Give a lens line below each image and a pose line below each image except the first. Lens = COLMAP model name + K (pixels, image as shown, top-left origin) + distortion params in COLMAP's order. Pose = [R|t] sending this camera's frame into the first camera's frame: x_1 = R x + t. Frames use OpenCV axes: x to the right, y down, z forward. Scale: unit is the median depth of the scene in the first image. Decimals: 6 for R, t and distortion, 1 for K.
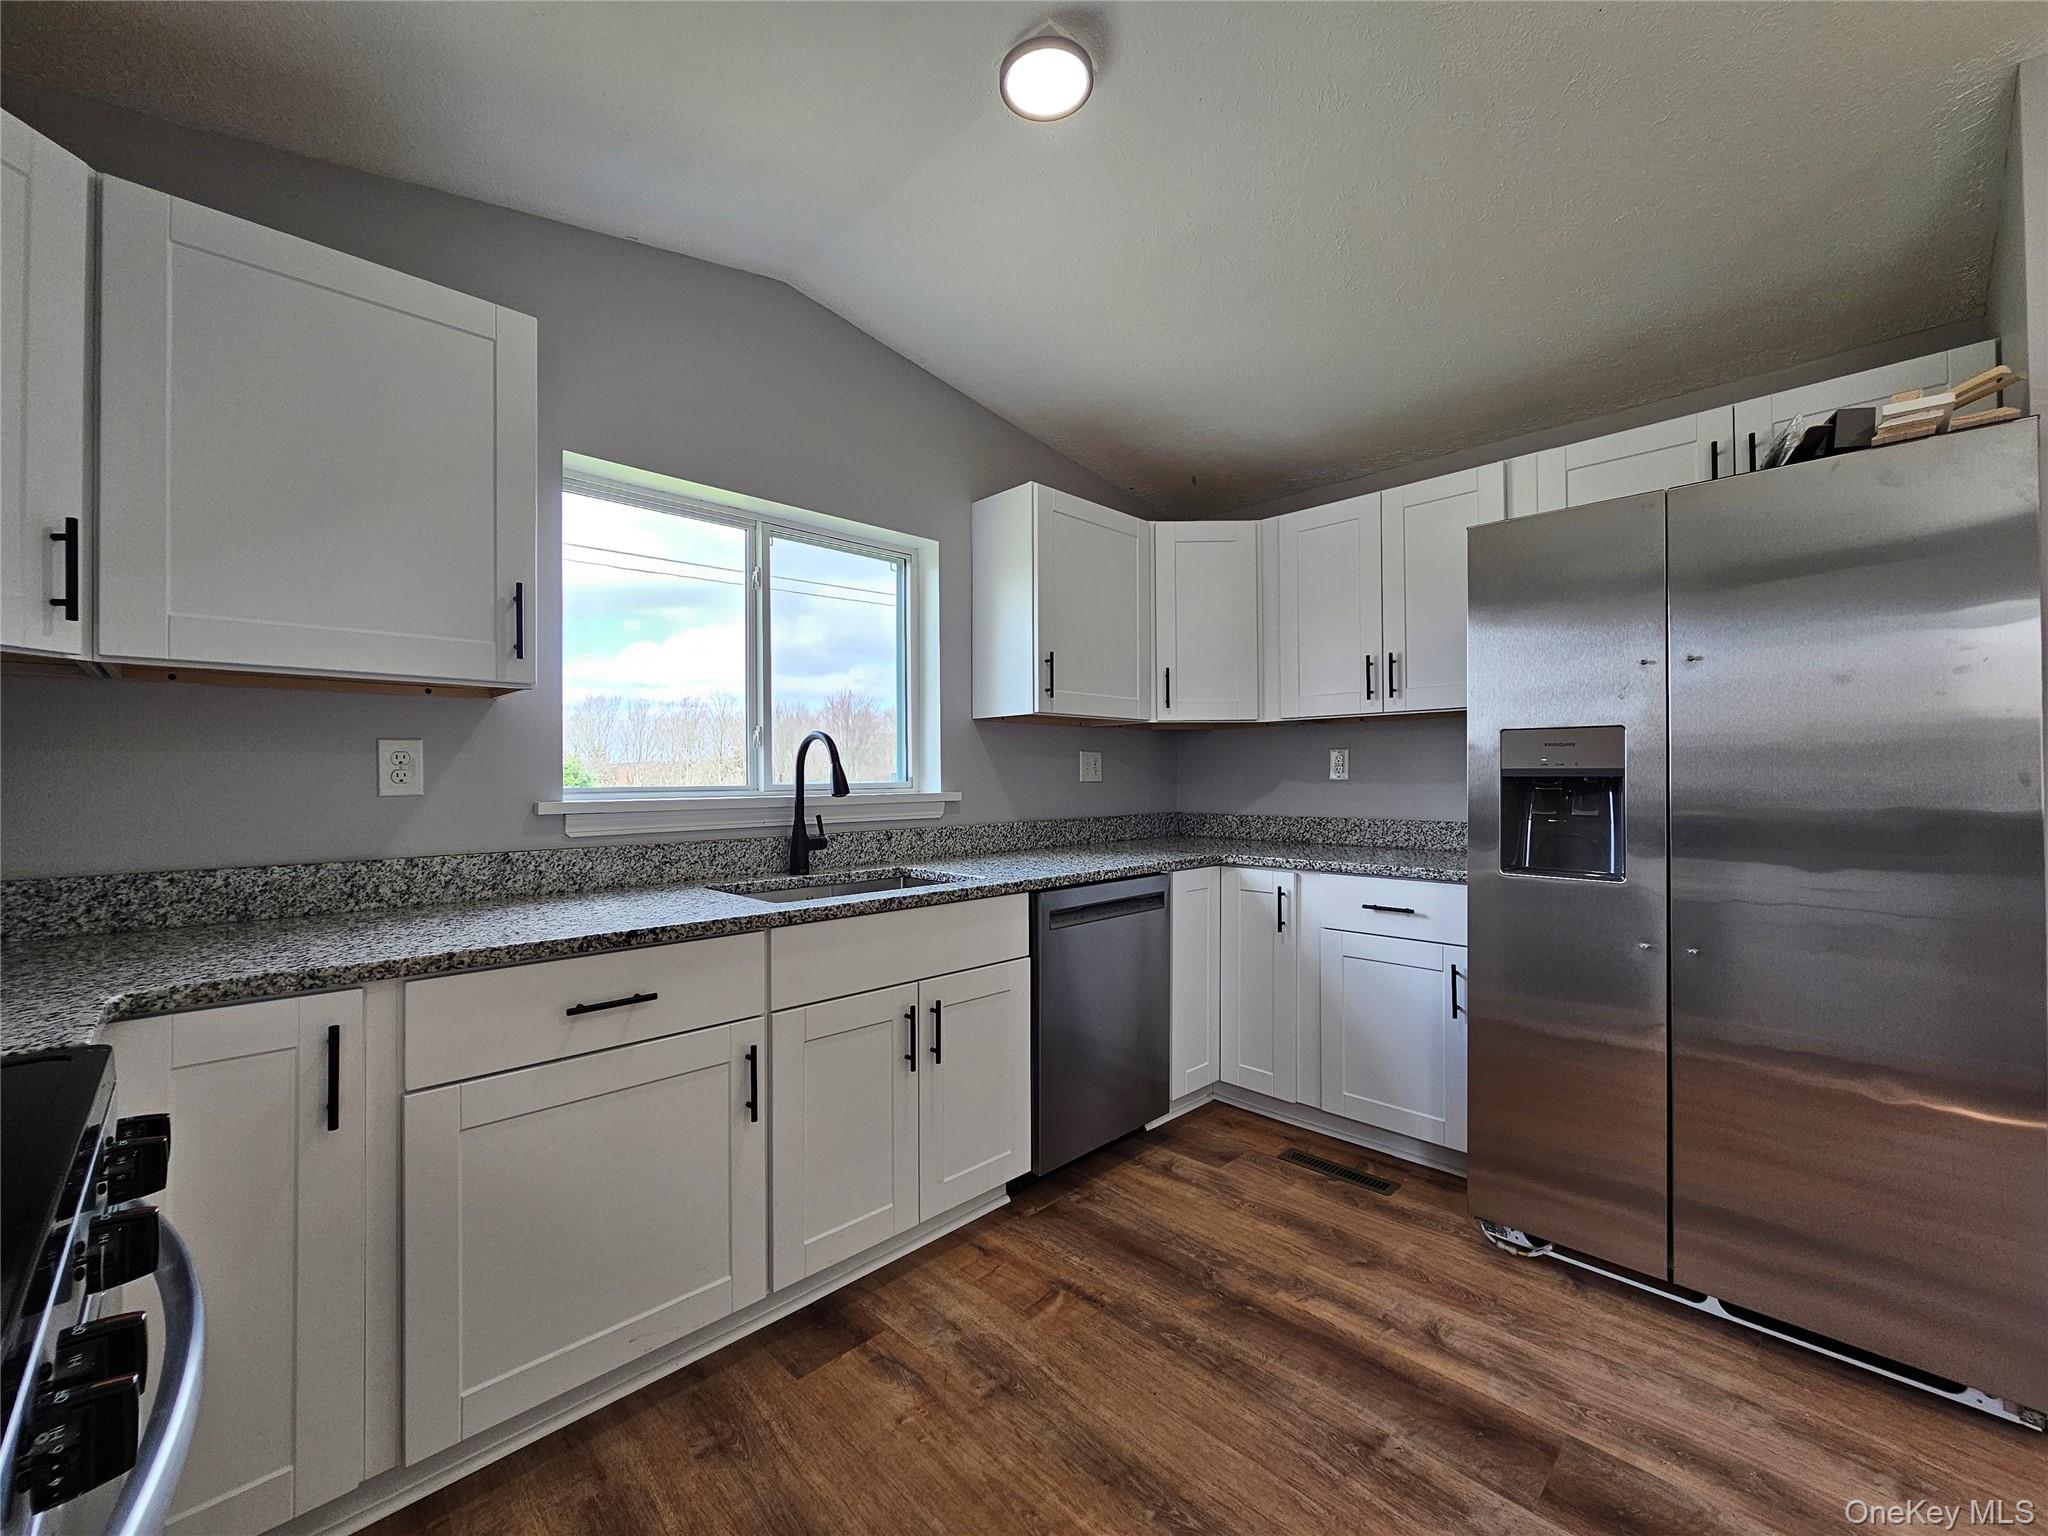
lens RADIAL K [[840.8, 0, 1031.2], [0, 840.8, 771.1], [0, 0, 1]] dist [-0.003854, 0.002127]
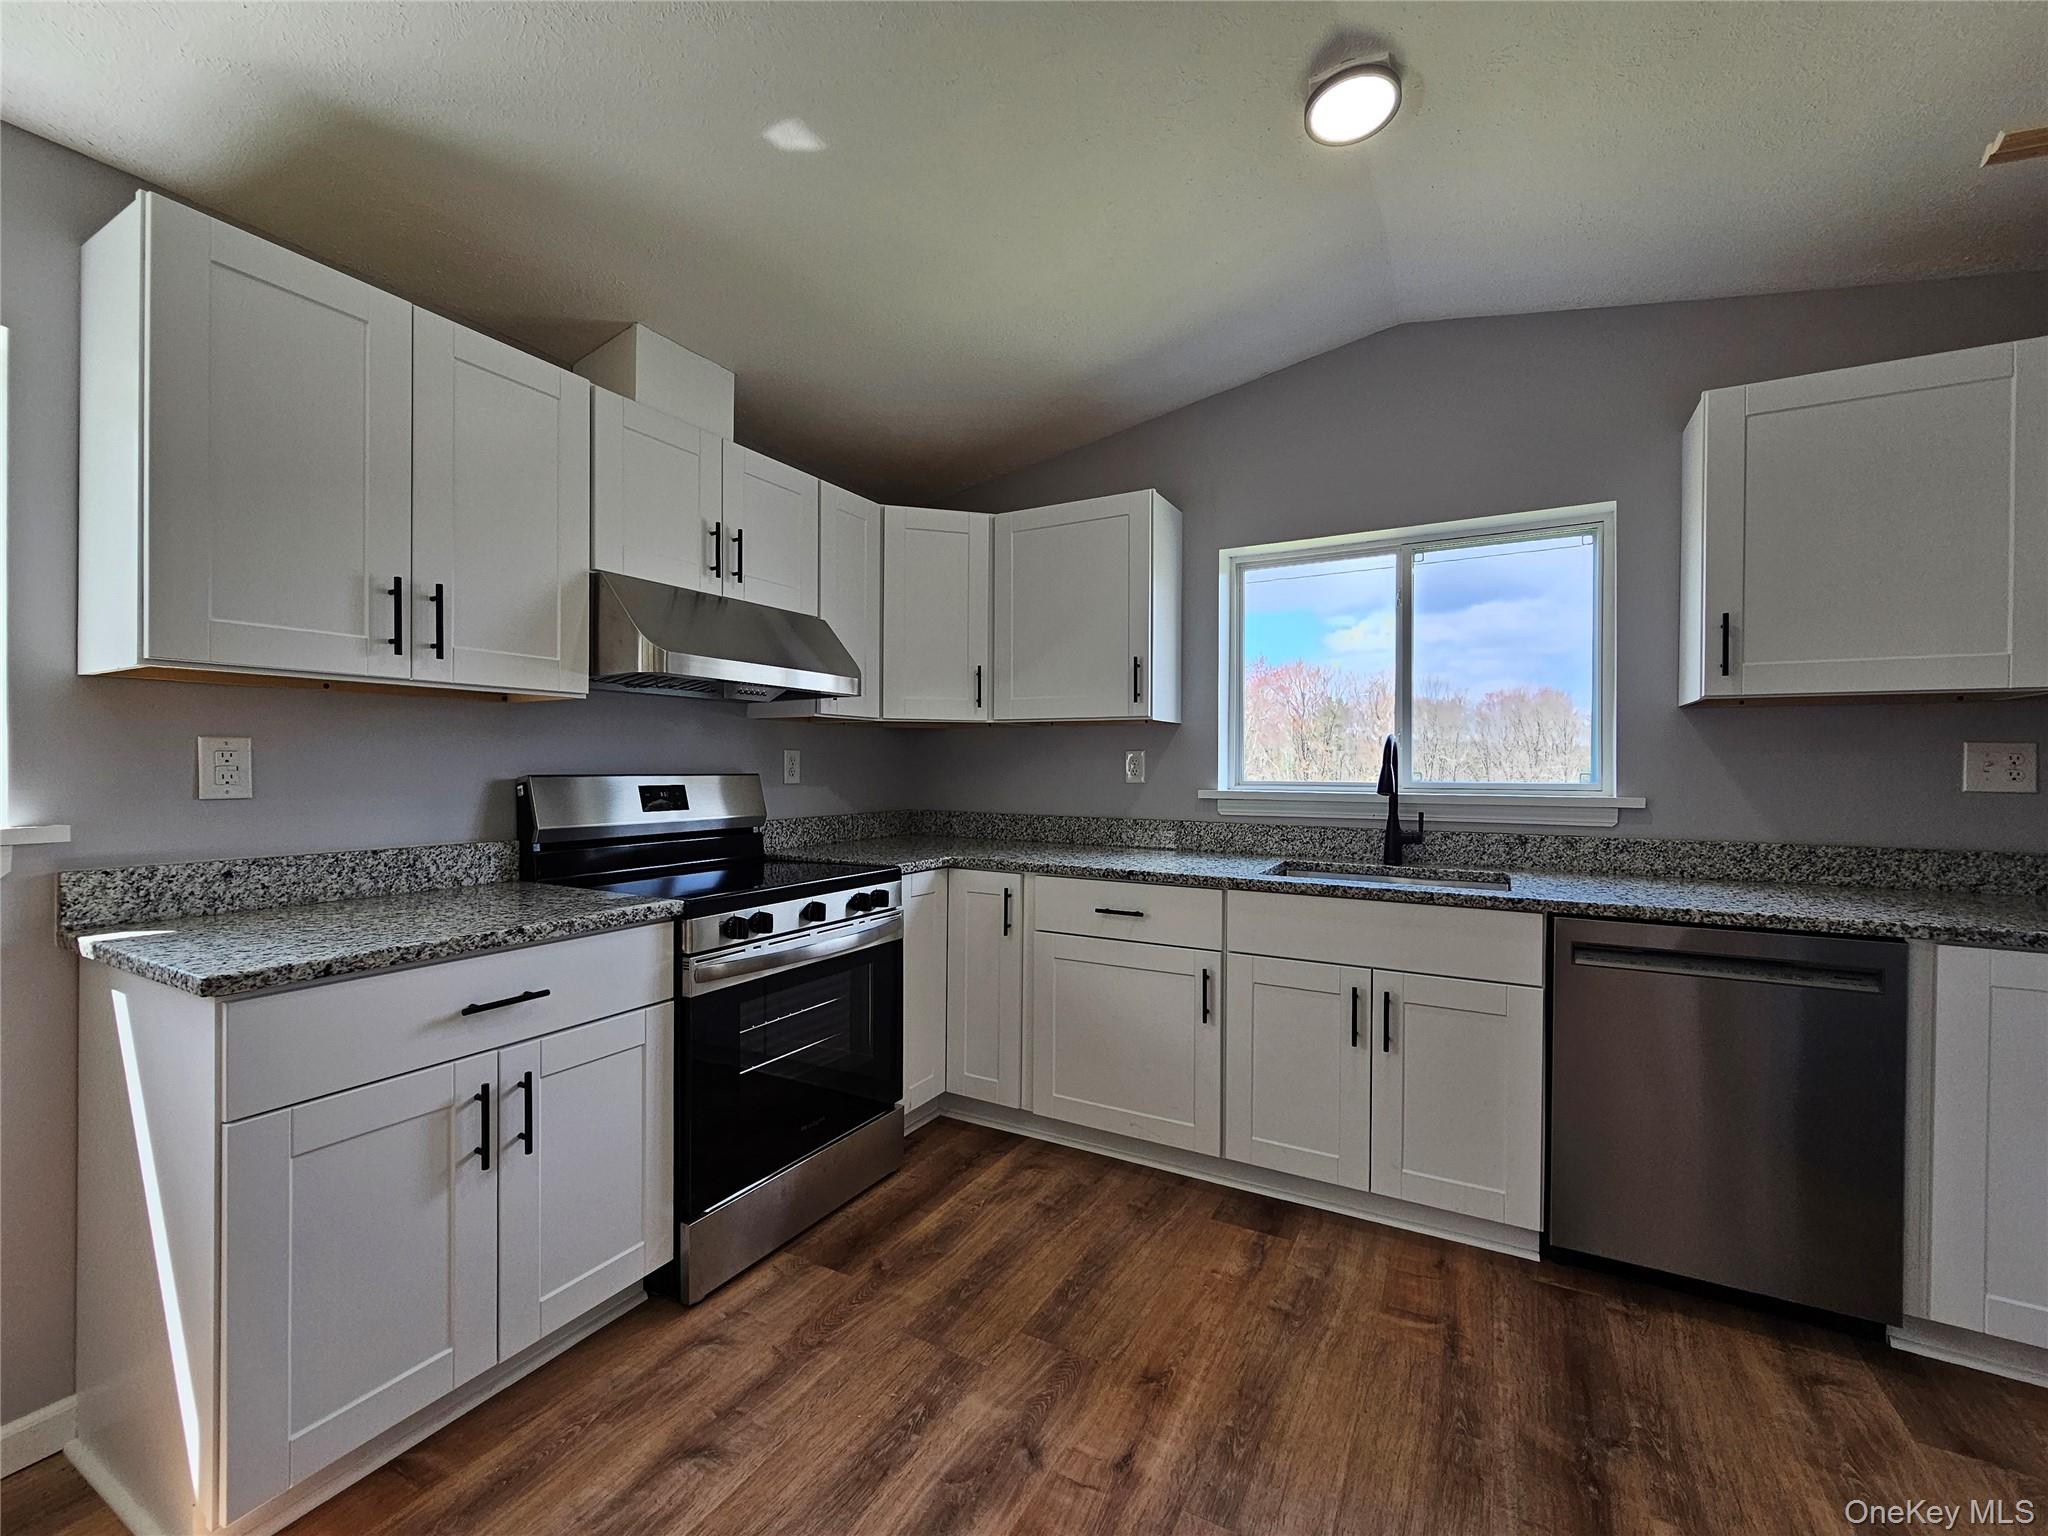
lens RADIAL K [[840.8, 0, 1029.9], [0, 840.8, 772.5], [0, 0, 1]] dist [-0.003854, 0.002127]
pose [[0.277890, 0.015779, -0.960483, 0.783432], [-0.001539, 0.999871, 0.015981, -0.018024], [0.960612, -0.002962, 0.277879, 0.283775]]
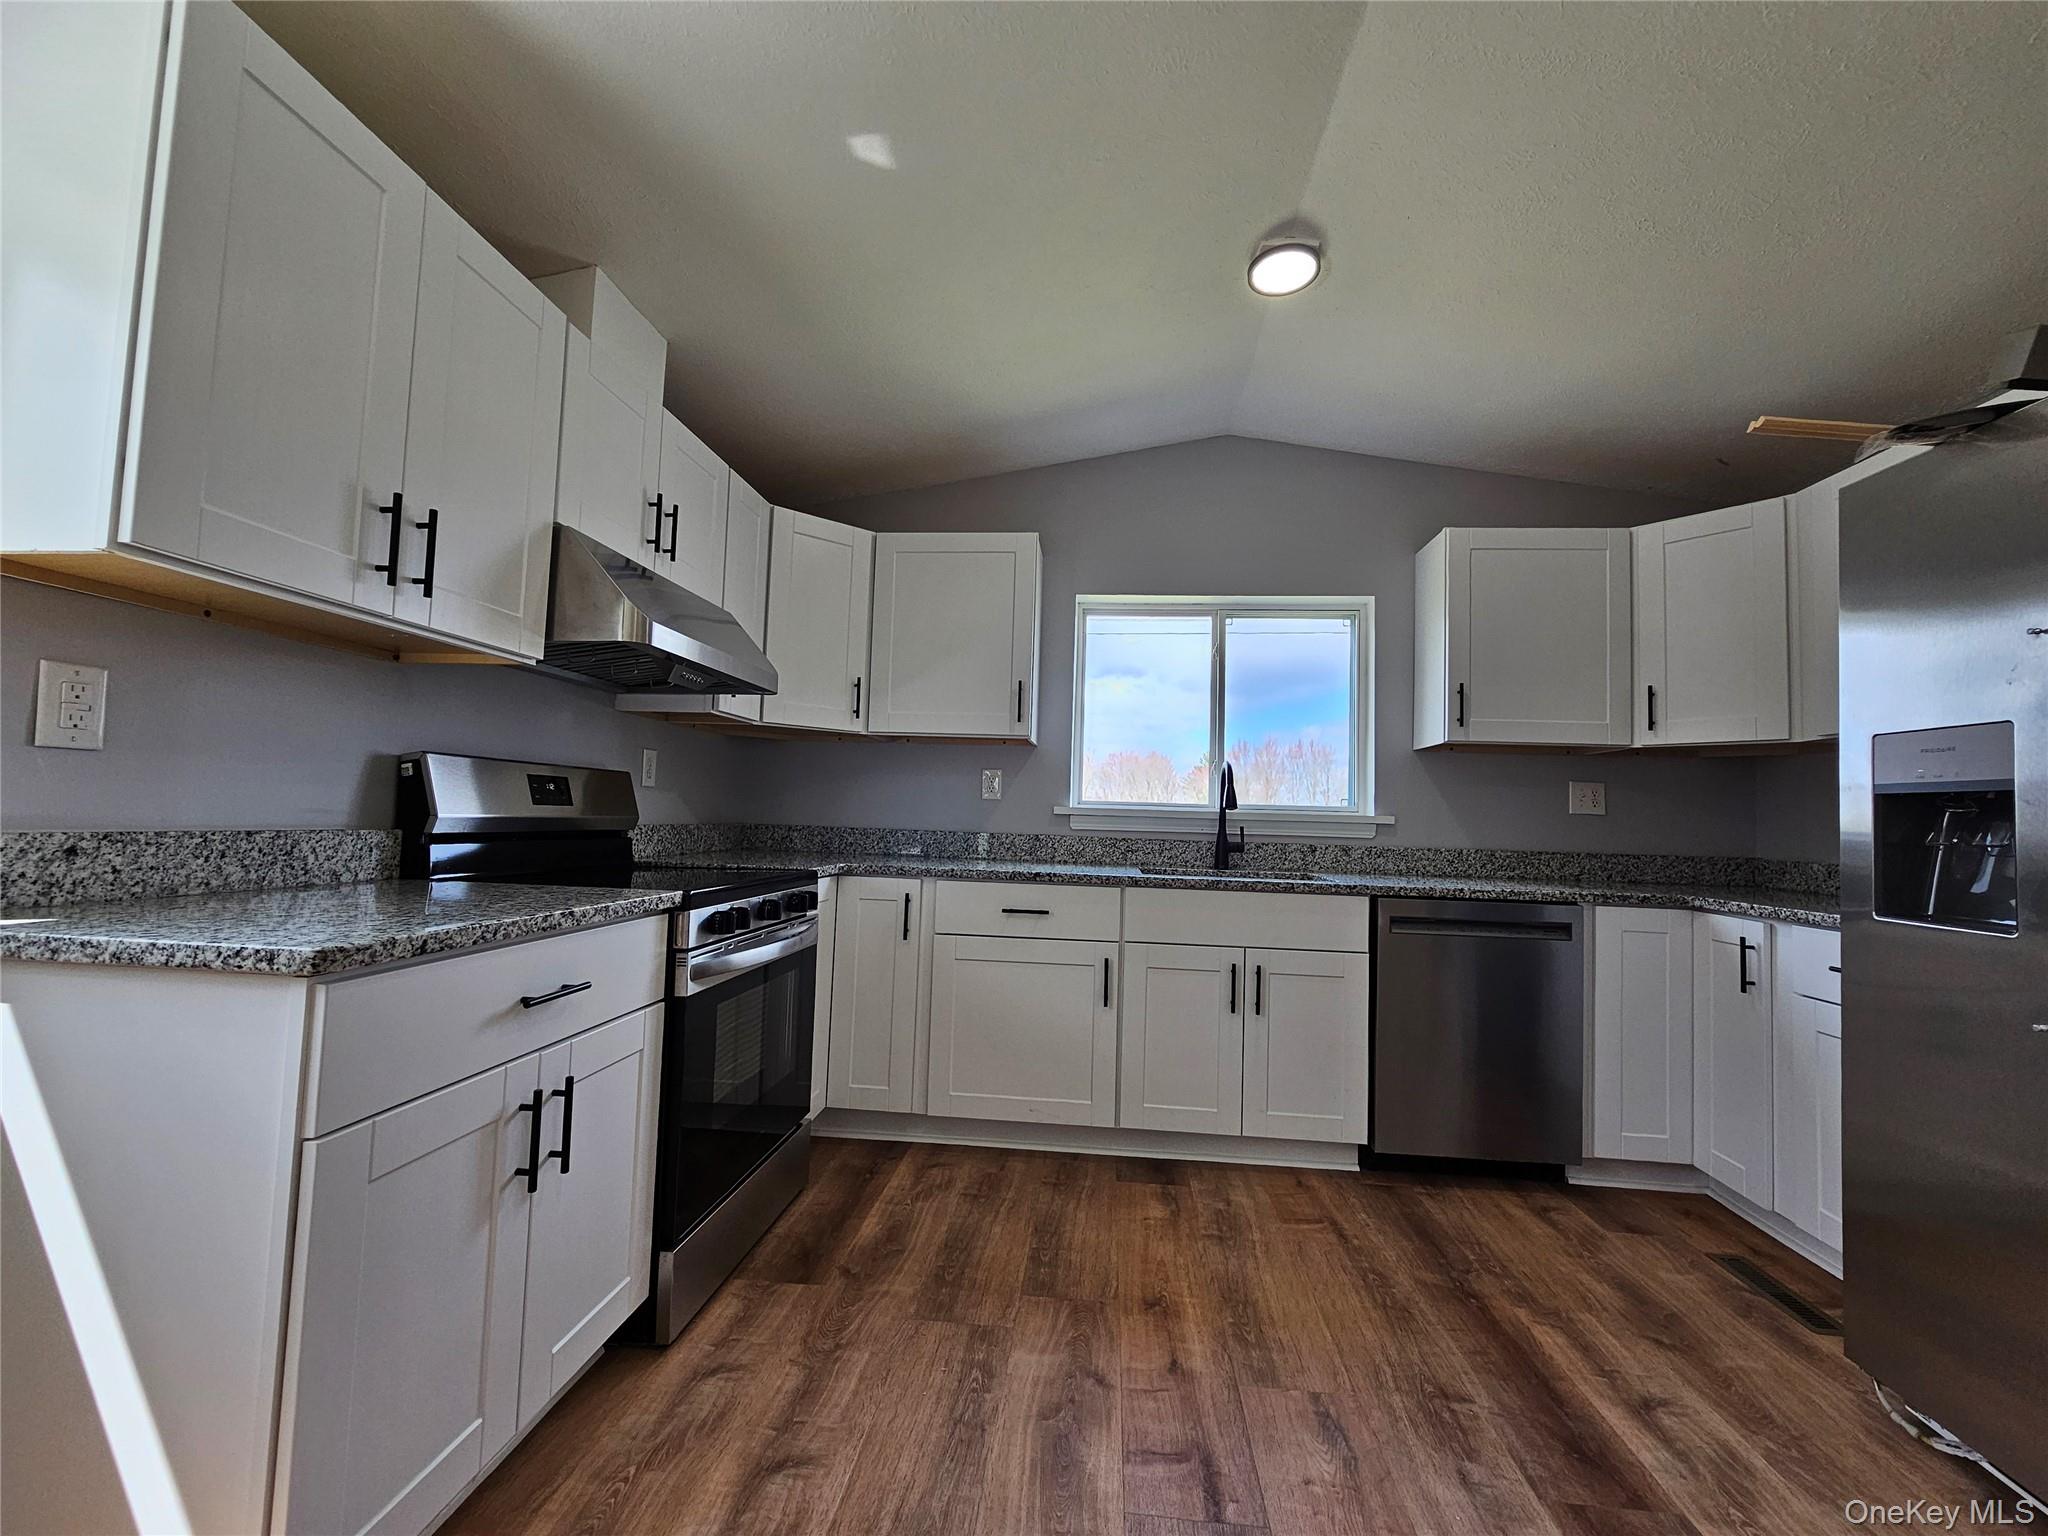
lens RADIAL K [[840.8, 0, 1029.3], [0, 840.8, 772.5], [0, 0, 1]] dist [-0.003854, 0.002127]
pose [[0.639134, -0.015085, -0.768947, 0.671957], [-0.031451, 0.998459, -0.045730, 0.047723], [0.768452, 0.053412, 0.637675, -0.112658]]
